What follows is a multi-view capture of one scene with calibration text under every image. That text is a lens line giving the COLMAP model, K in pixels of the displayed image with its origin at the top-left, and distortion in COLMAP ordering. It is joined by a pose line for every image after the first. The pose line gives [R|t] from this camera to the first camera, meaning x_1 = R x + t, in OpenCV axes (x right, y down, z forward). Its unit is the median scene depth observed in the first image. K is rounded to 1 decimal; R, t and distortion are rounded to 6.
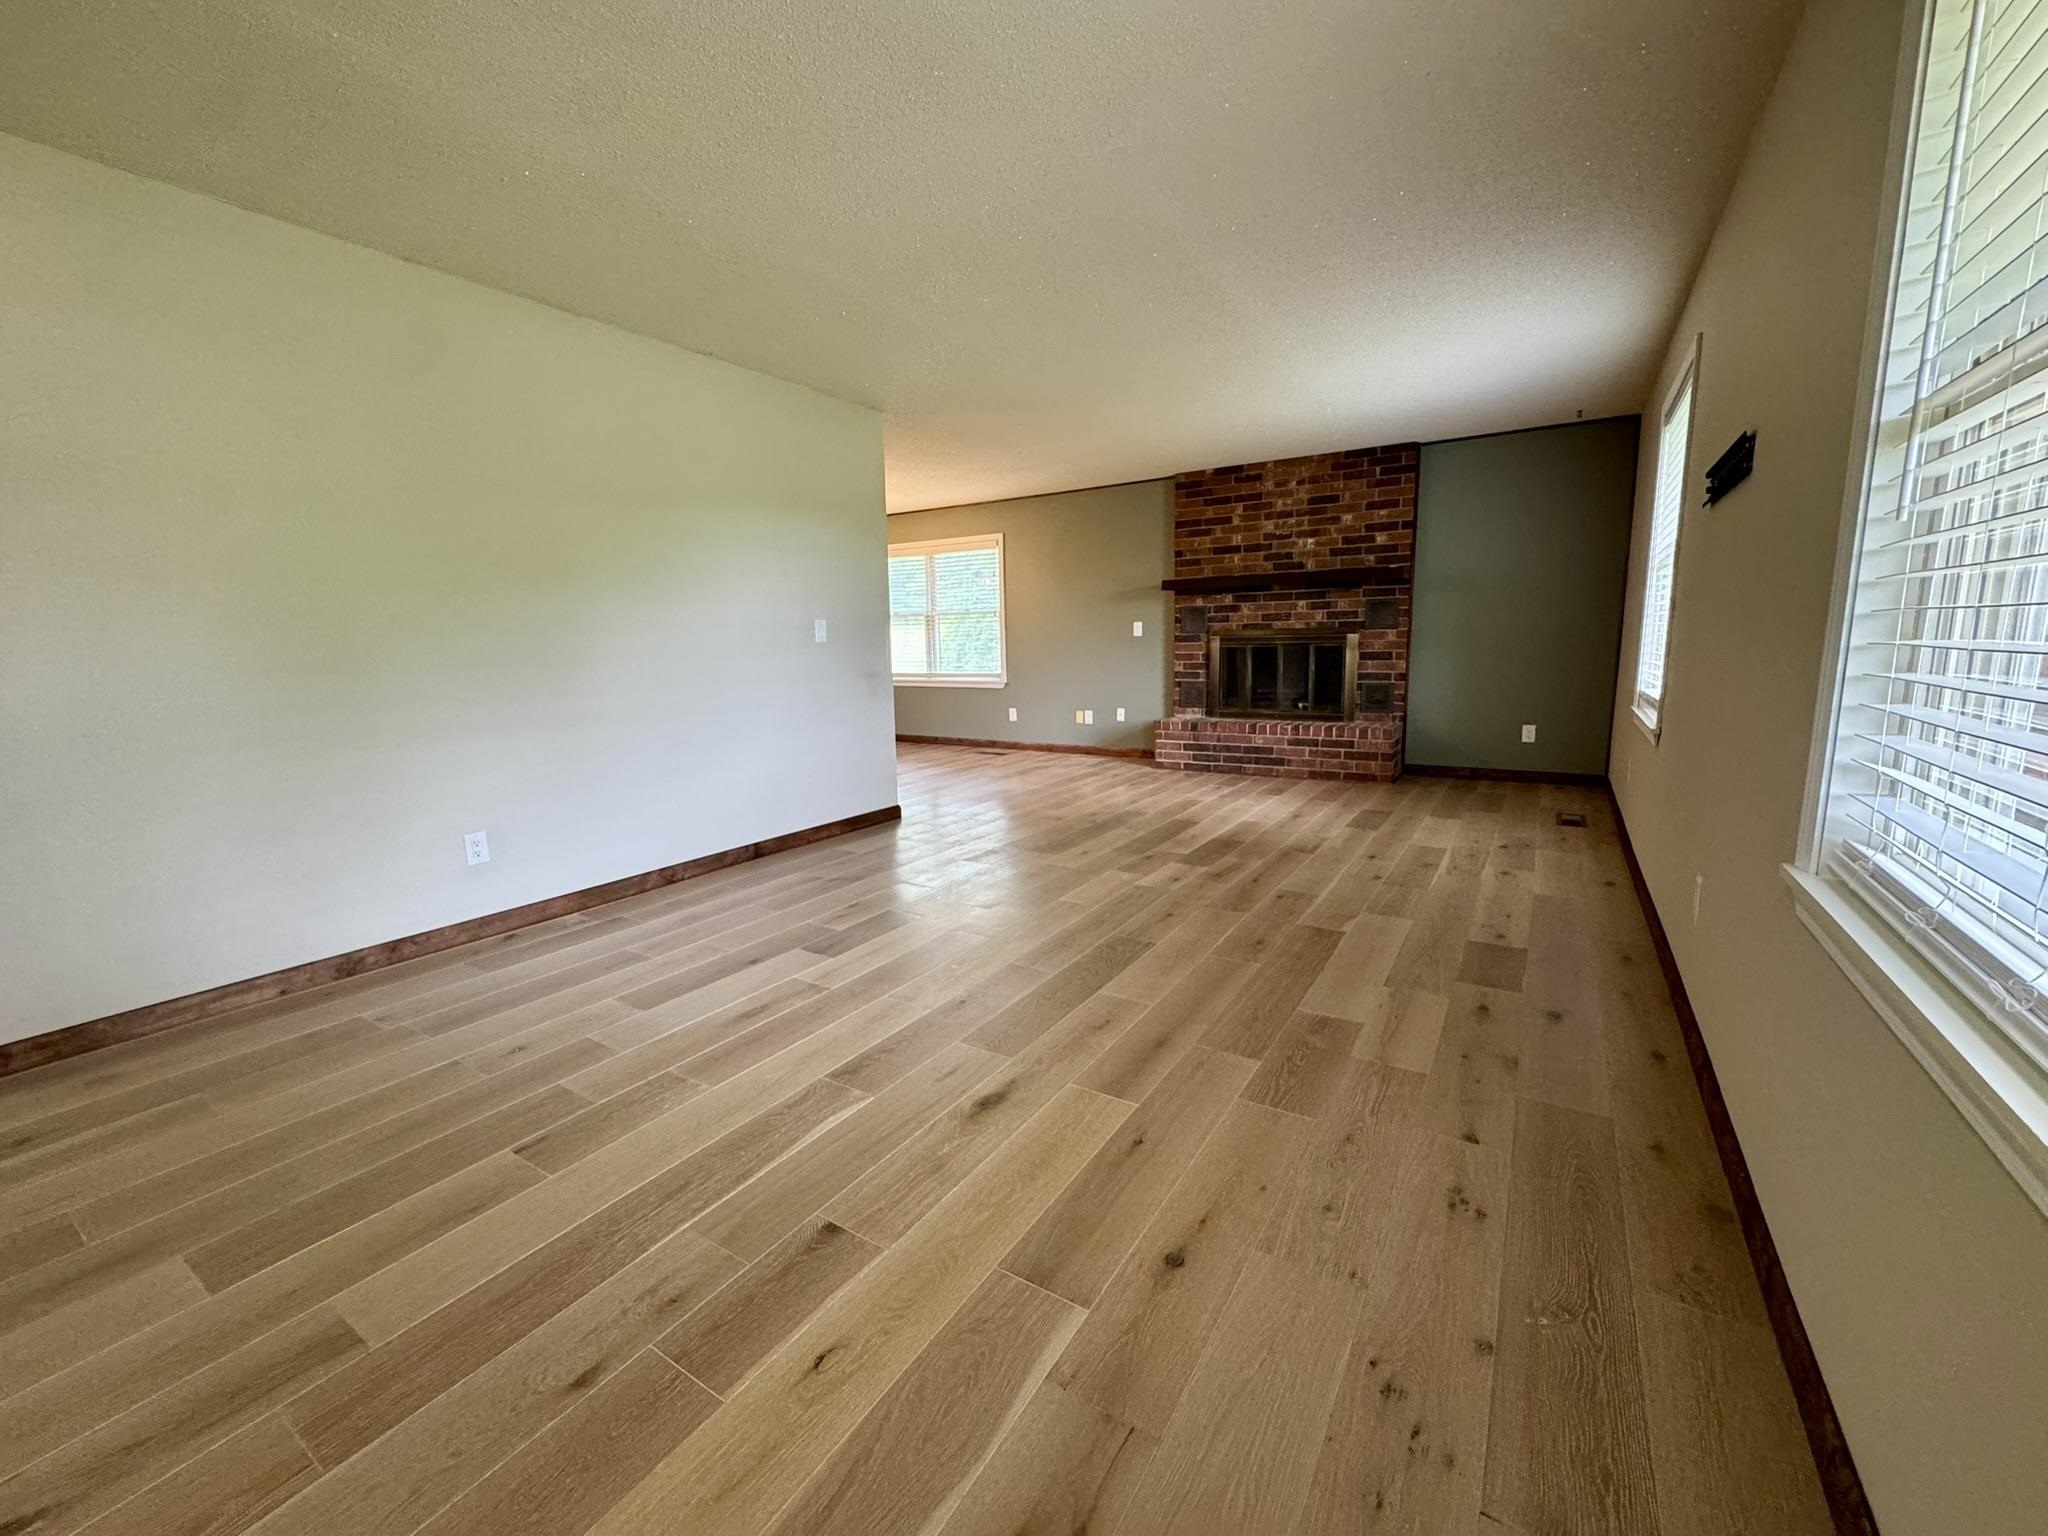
lens RADIAL K [[822.1, 0, 1026.0], [0, 822.1, 768.4], [0, 0, 1]] dist [-0.000395, 0.000815]
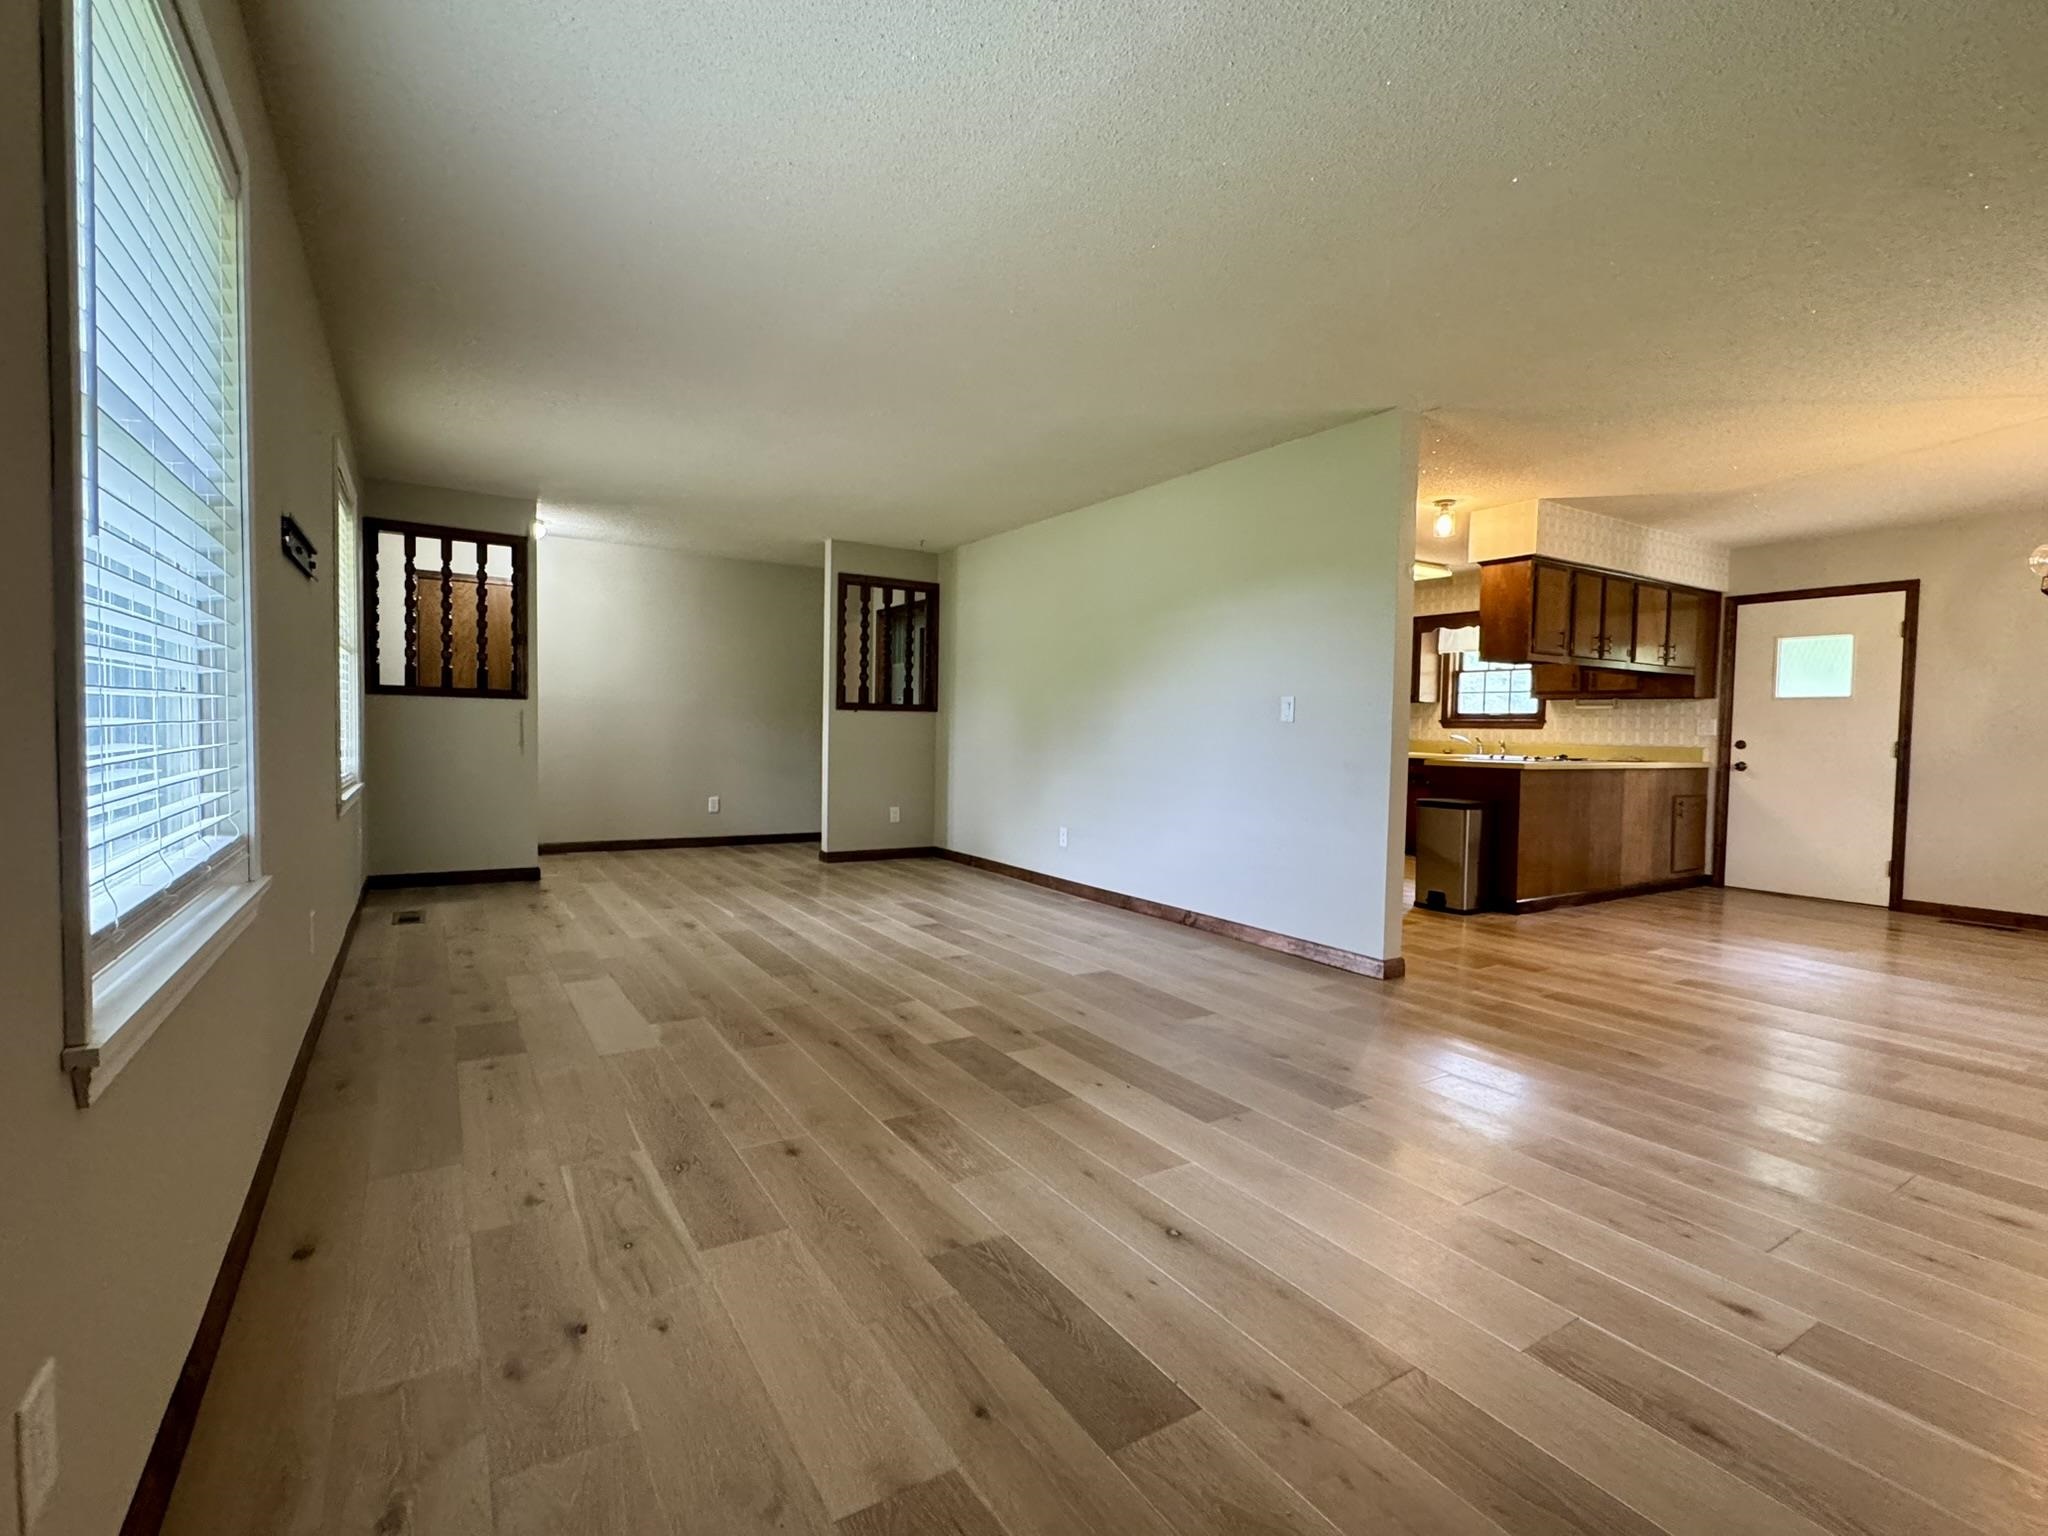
lens RADIAL K [[941.4, 0, 1022.0], [0, 941.4, 768.2], [0, 0, 1]] dist [-0.002664, 0.000175]
pose [[-0.428217, 0.047842, -0.902408, 0.953788], [-0.154869, 0.979939, 0.125442, -0.234077], [0.890306, 0.193471, -0.412218, 1.451211]]
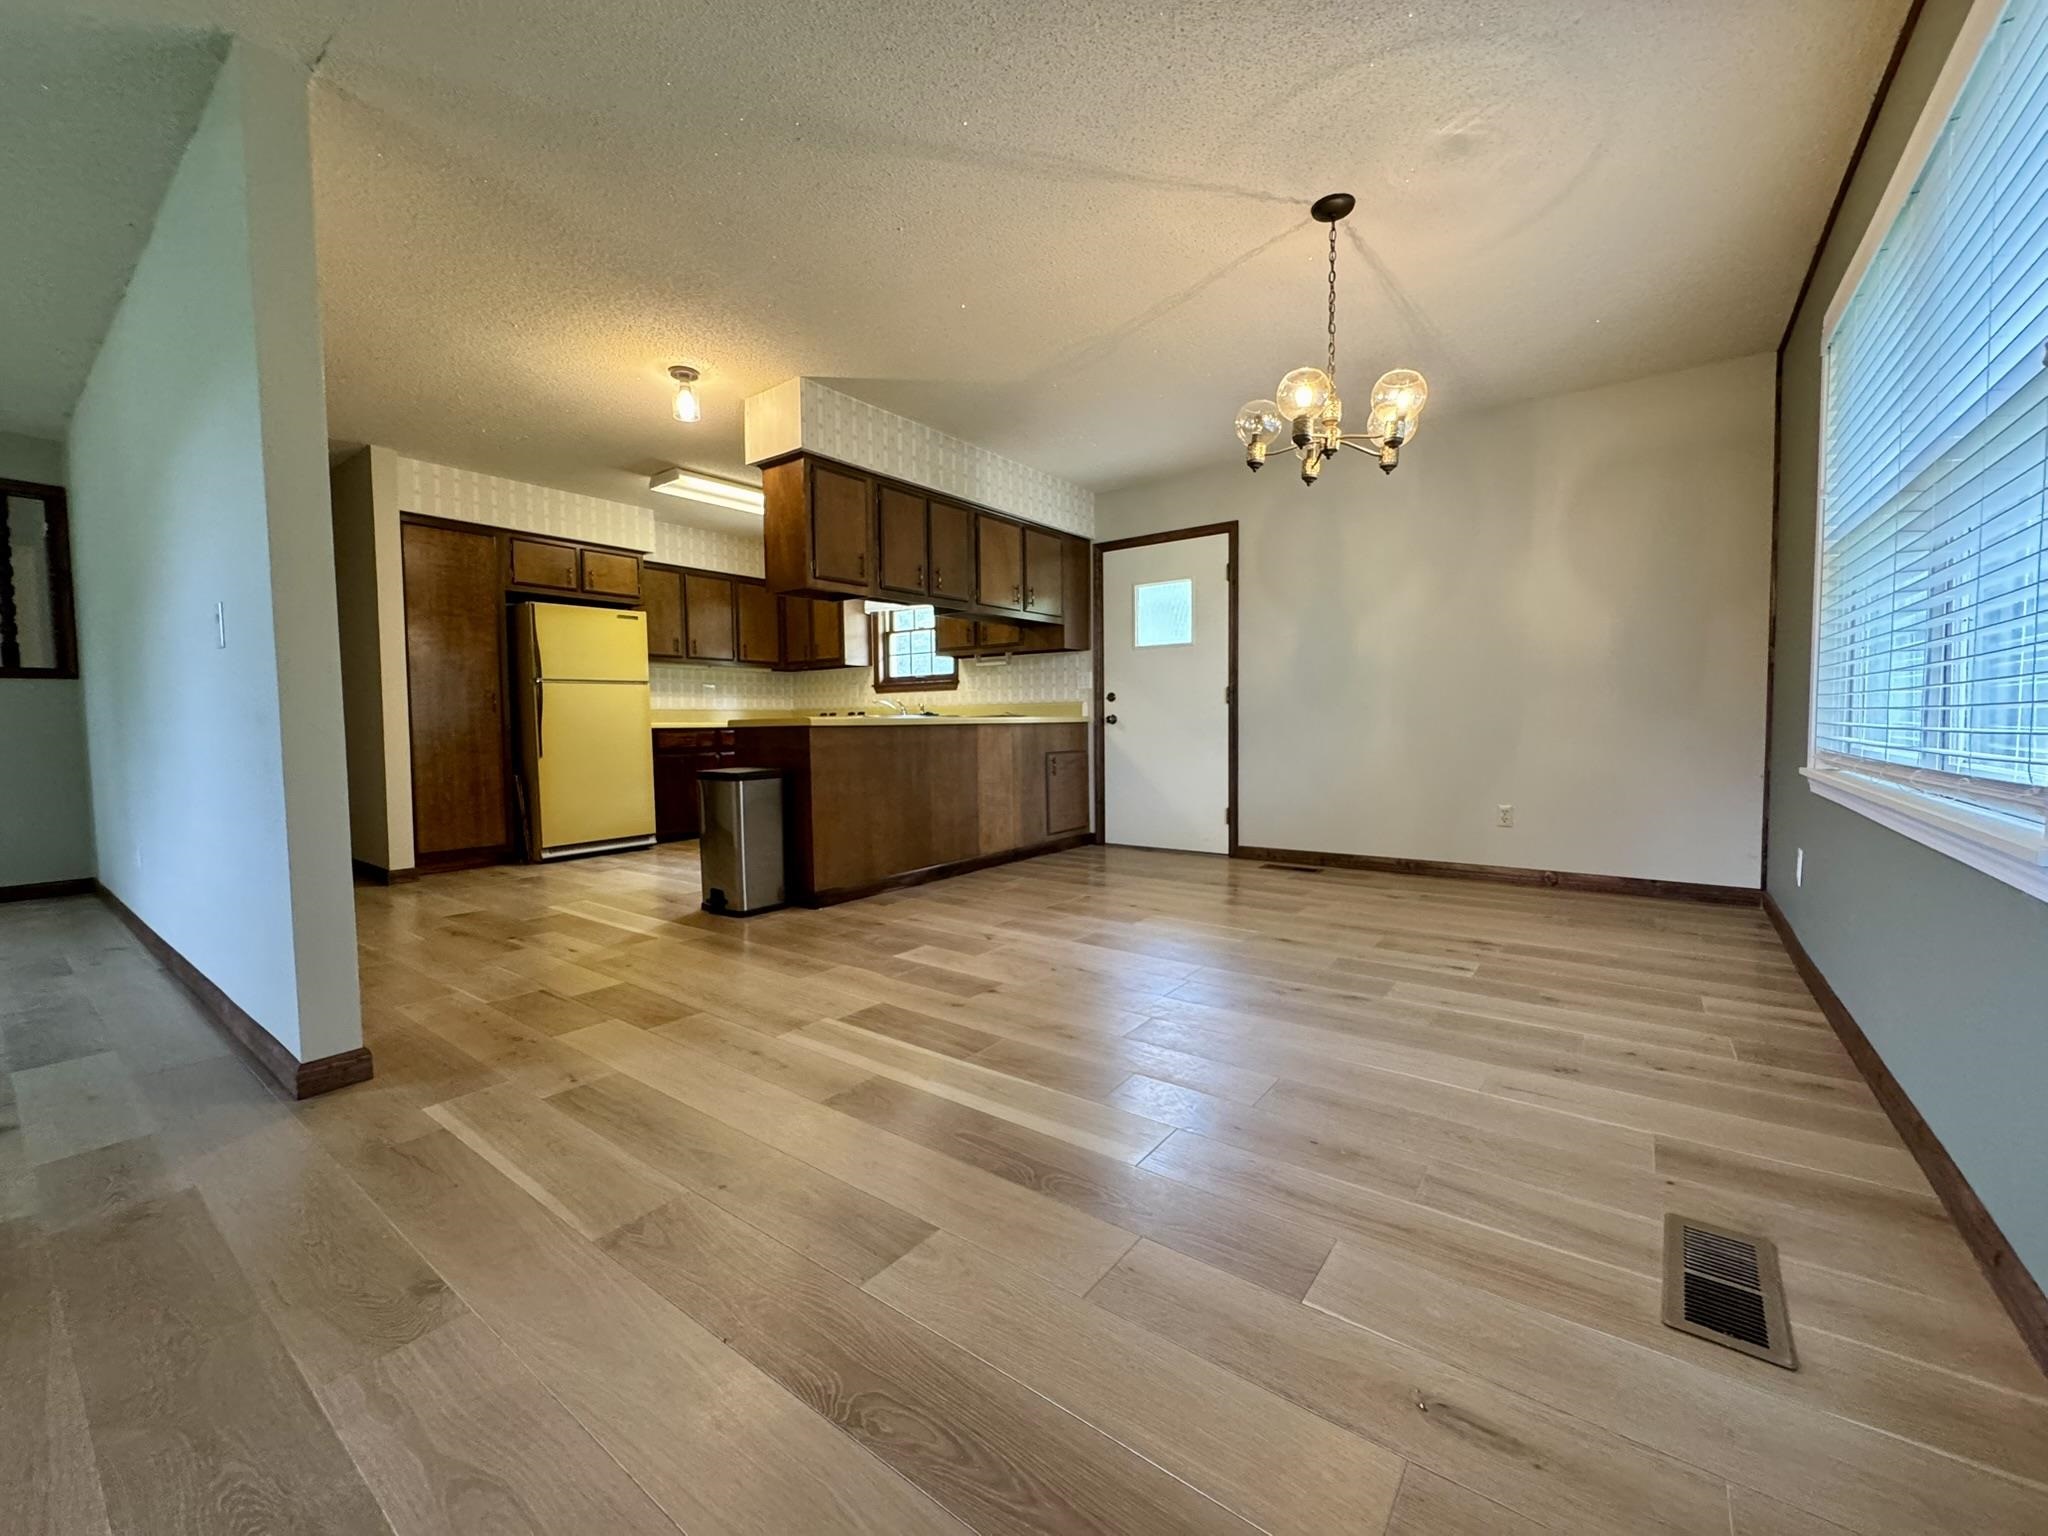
lens RADIAL K [[822.1, 0, 1016.5], [0, 822.1, 768.2], [0, 0, 1]] dist [-0.000395, 0.000815]
pose [[-0.080839, 0.076072, -0.993820, 0.644421], [-0.143902, 0.985746, 0.087160, -0.238044], [0.986285, 0.150059, -0.068740, 1.645754]]
